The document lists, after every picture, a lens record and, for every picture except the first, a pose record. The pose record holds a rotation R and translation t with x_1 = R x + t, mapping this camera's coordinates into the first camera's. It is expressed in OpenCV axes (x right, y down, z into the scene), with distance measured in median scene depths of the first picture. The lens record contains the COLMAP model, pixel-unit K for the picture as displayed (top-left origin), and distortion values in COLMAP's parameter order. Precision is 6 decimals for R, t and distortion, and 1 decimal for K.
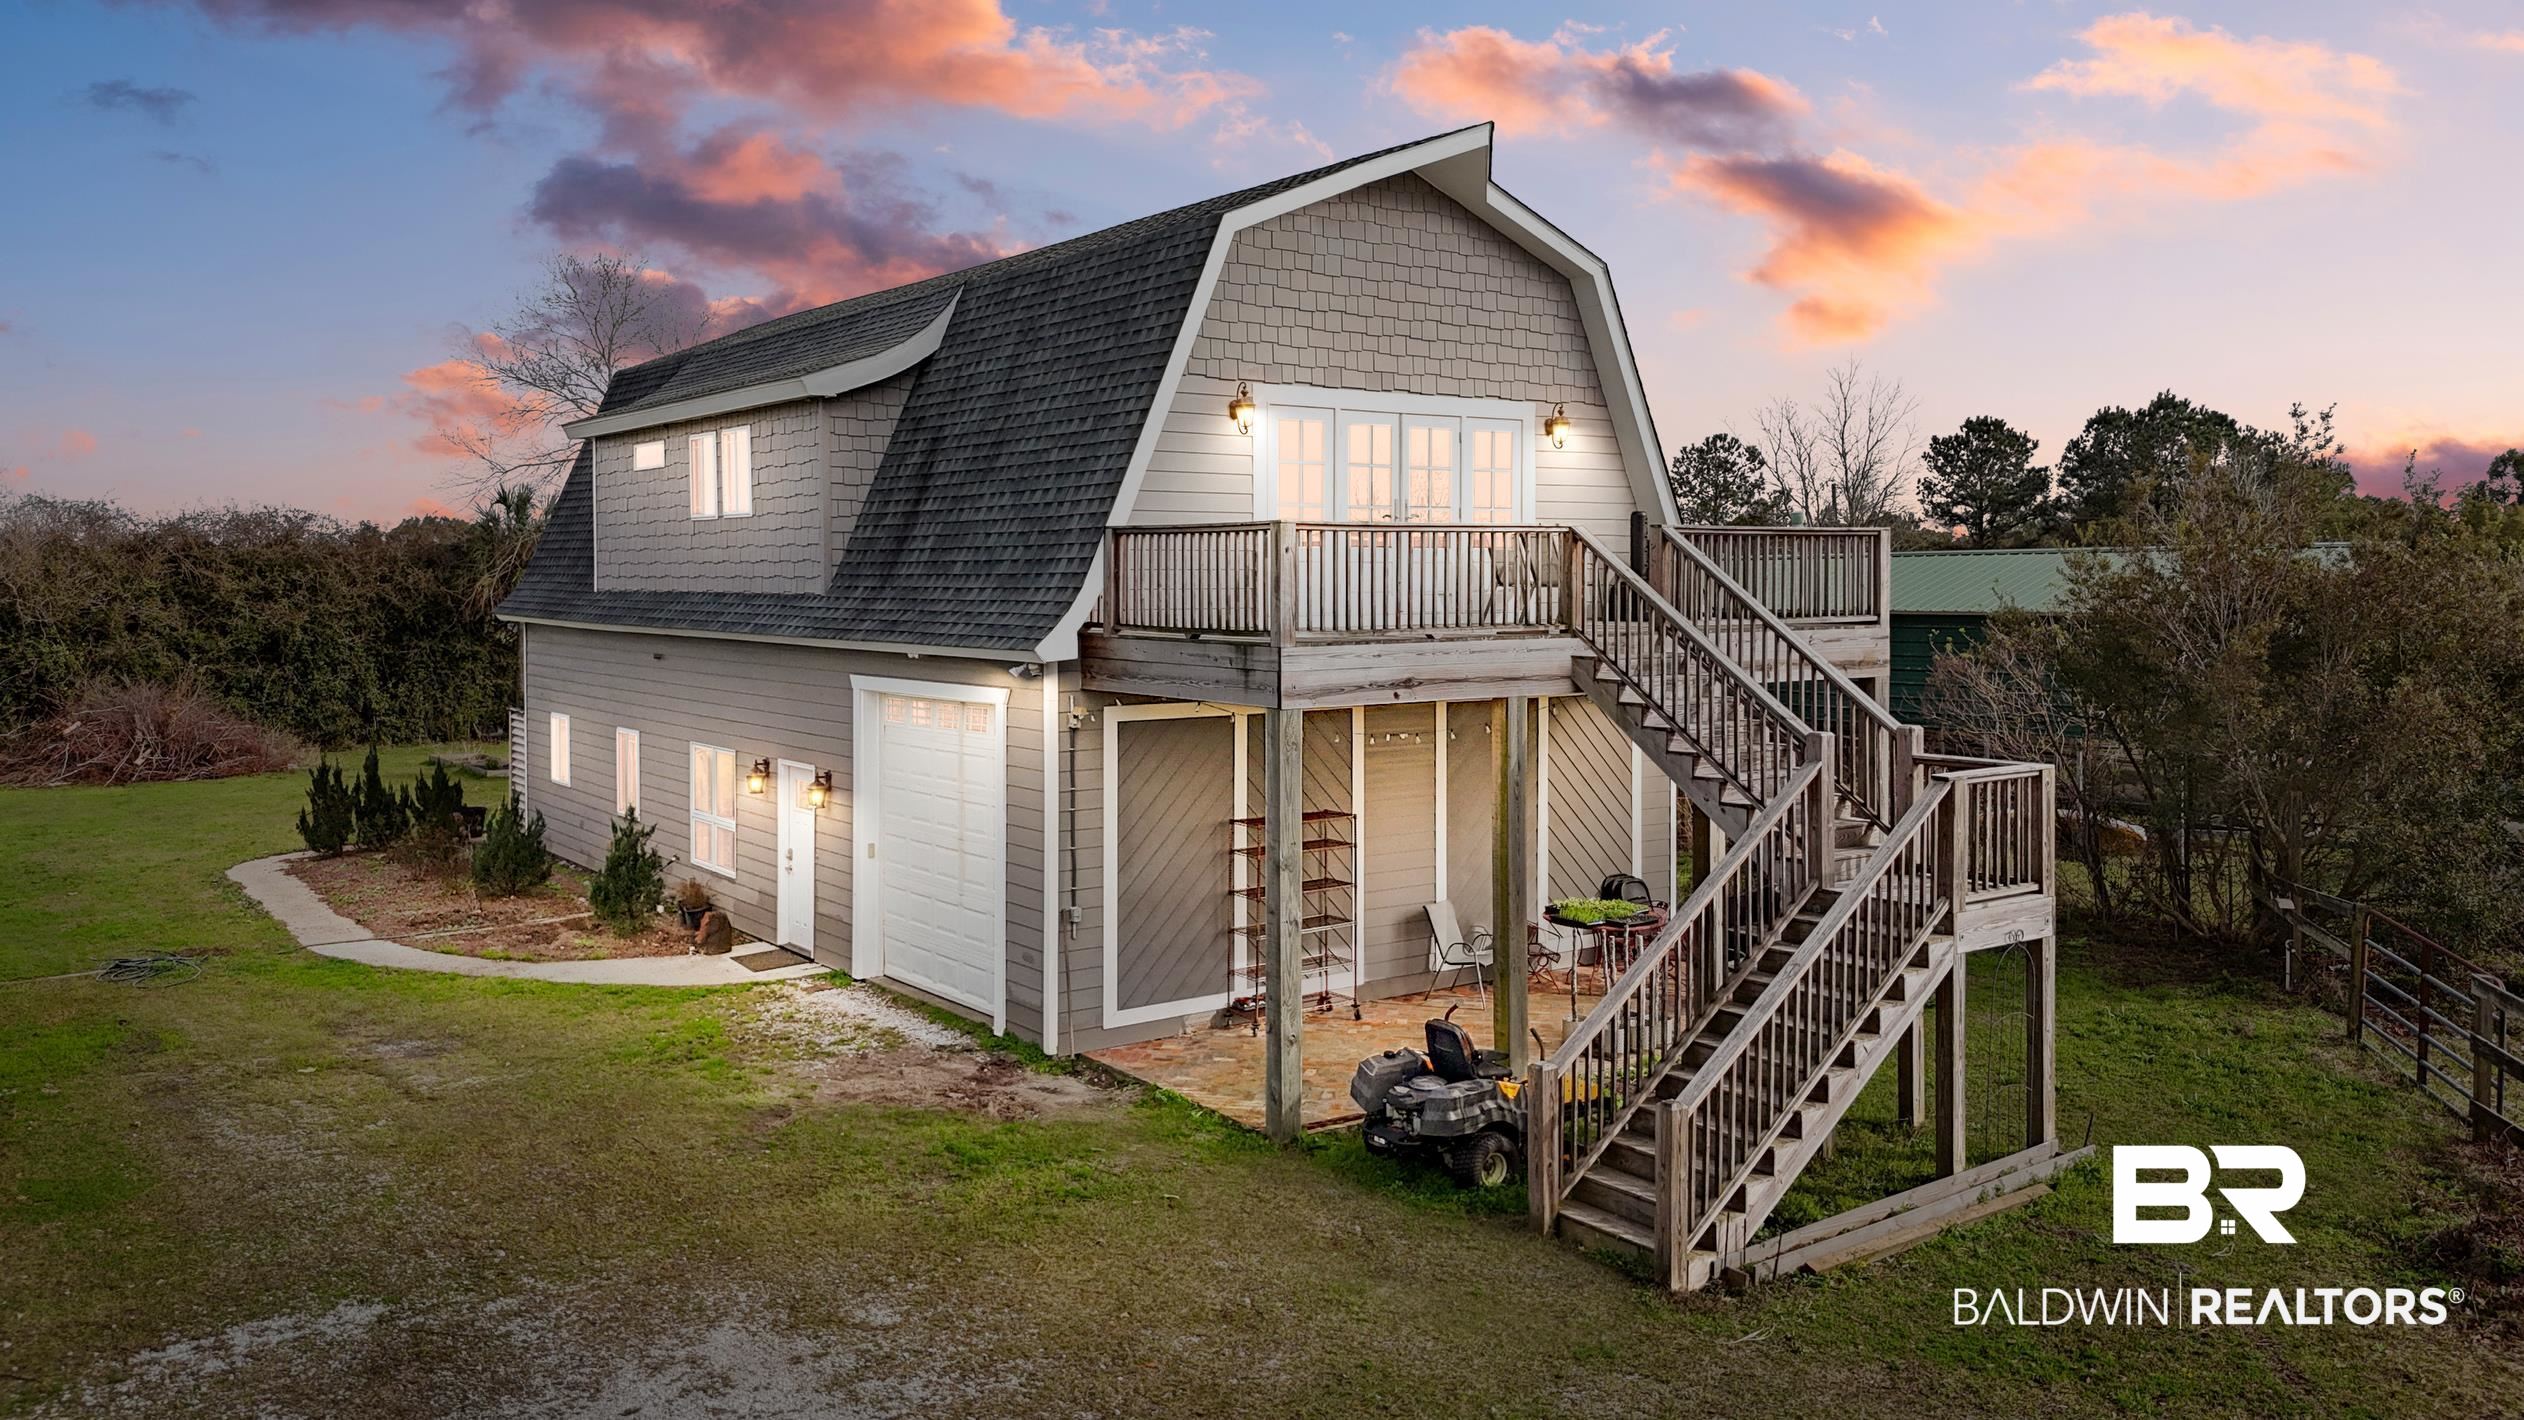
lens RADIAL K [[1908.0, 0, 1252.8], [0, 1908.0, 626.5], [0, 0, 1]] dist [0.061688, -0.055586]
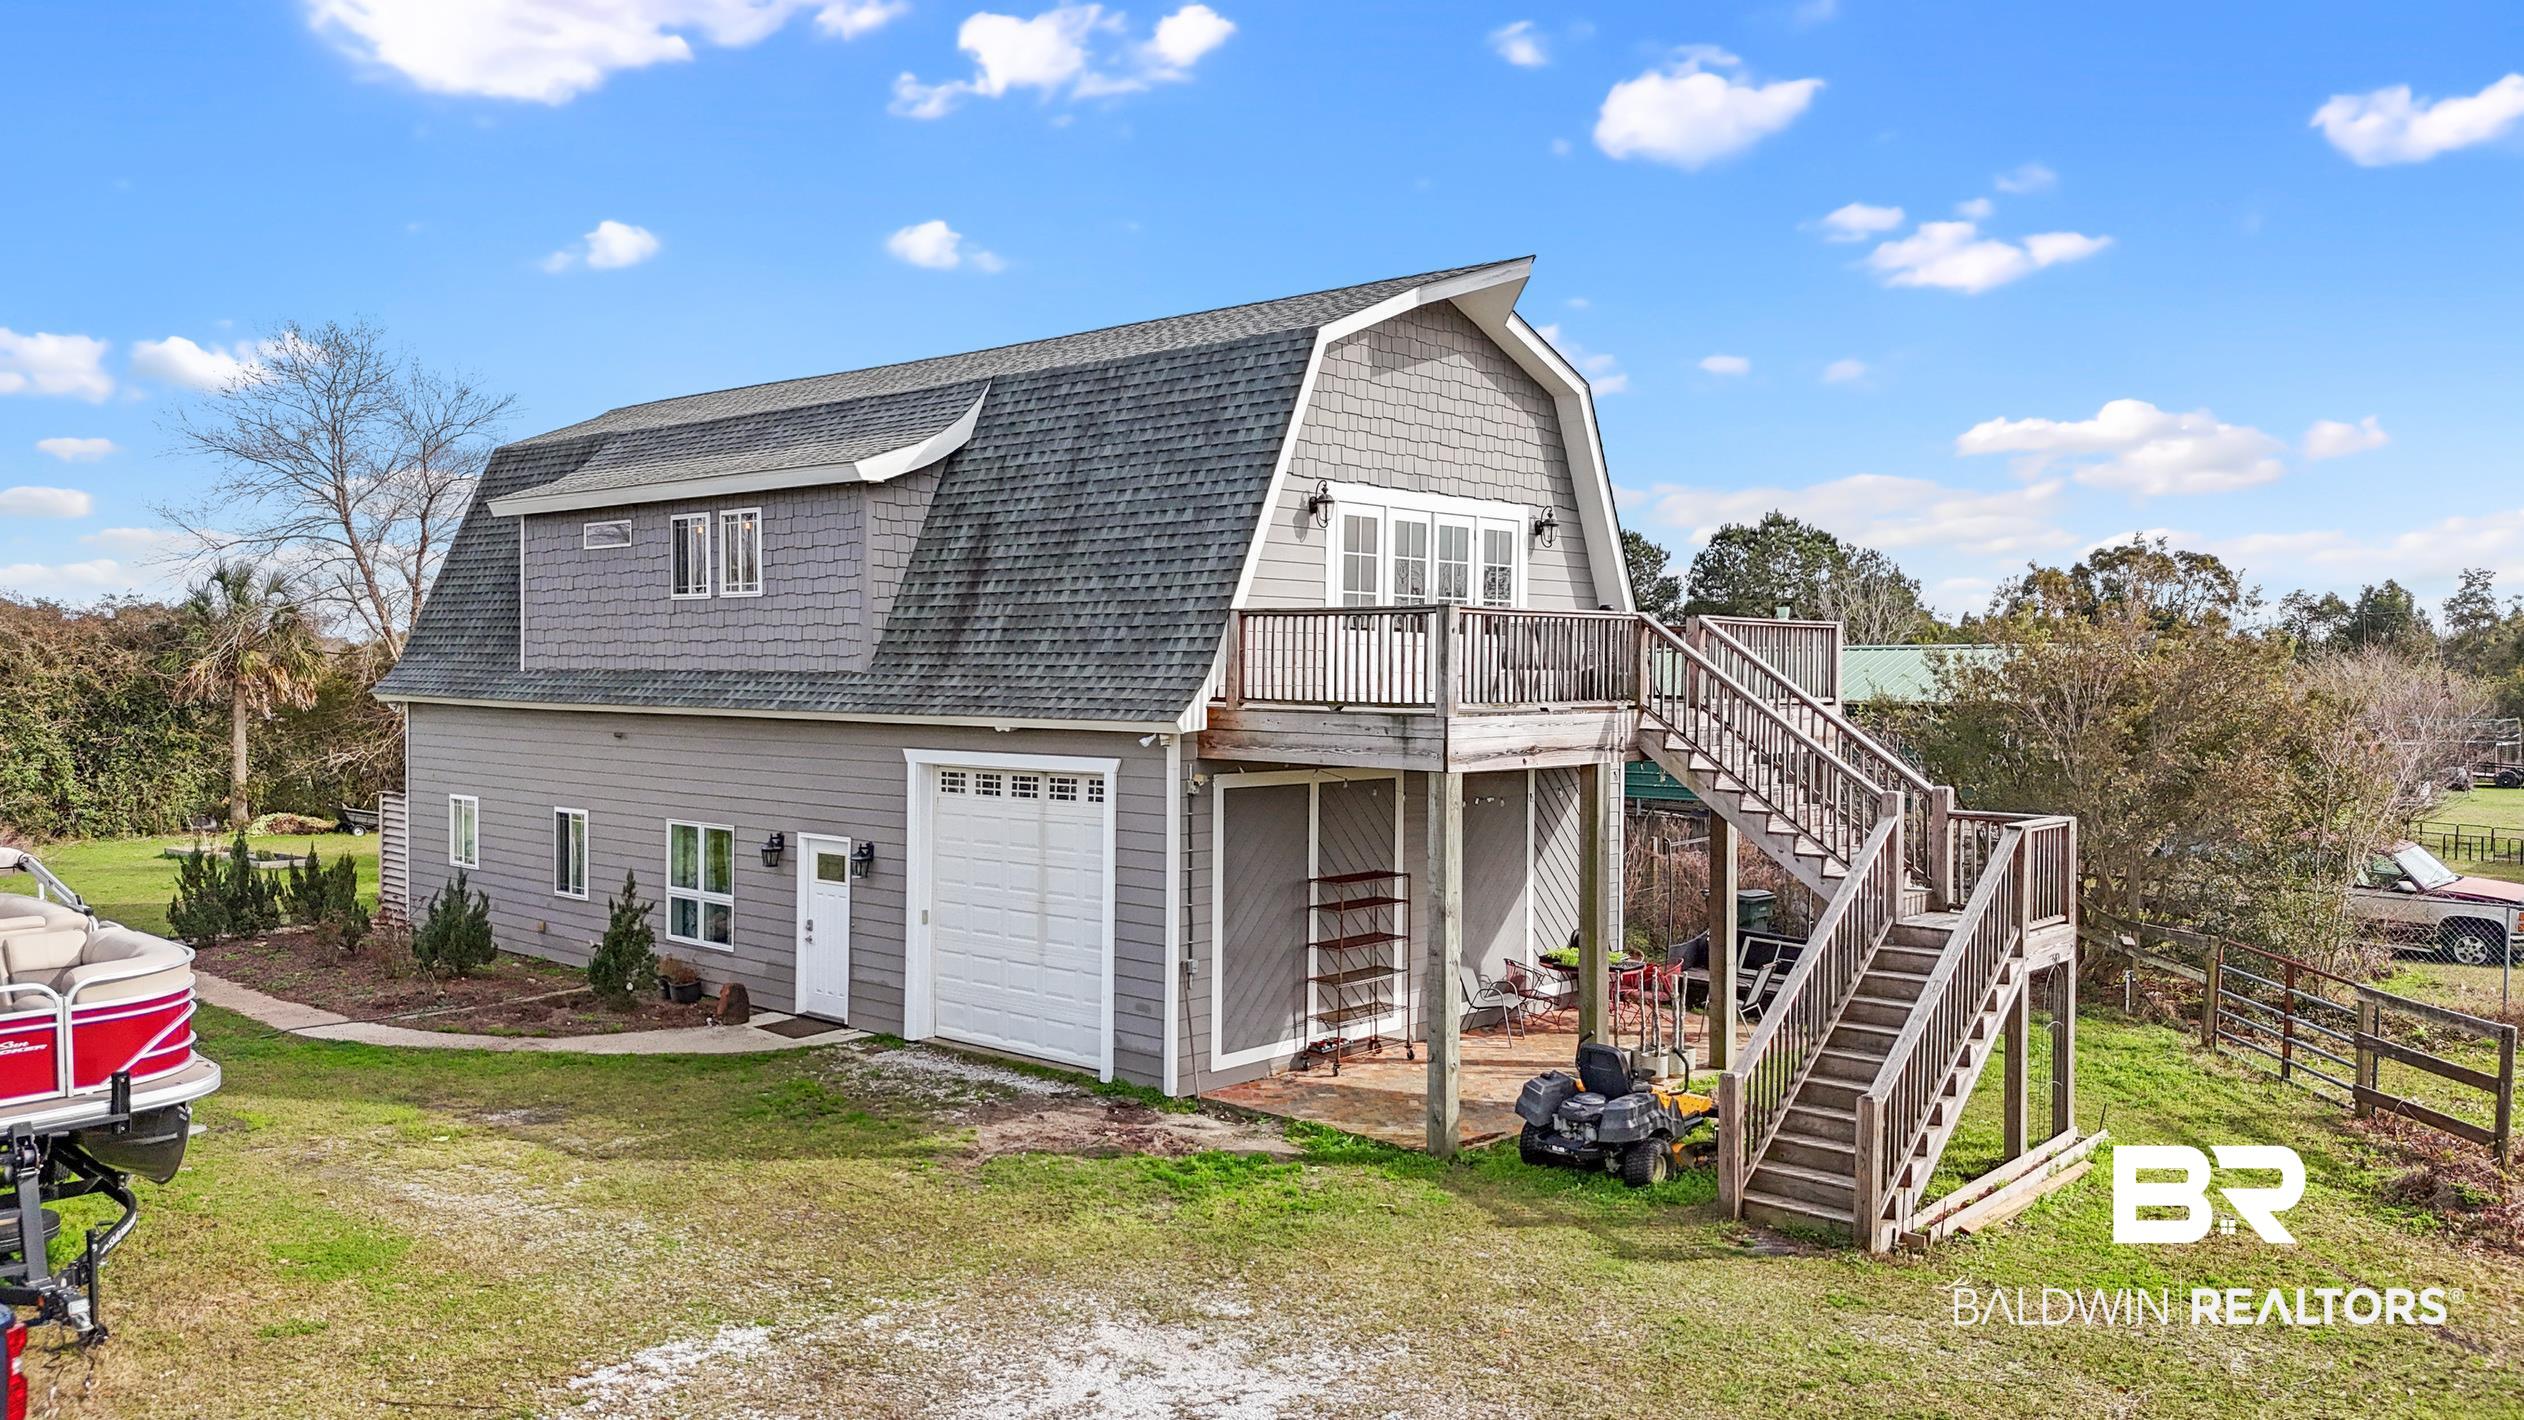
lens RADIAL K [[1875.9, 0, 1262.0], [0, 1875.9, 710.0], [0, 0, 1]] dist [0.077884, -0.088573]
pose [[0.979364, 0.004833, 0.202049, -0.265033], [-0.003498, 0.999970, -0.006961, 0.012200], [-0.202076, 0.006111, 0.979351, -0.052075]]
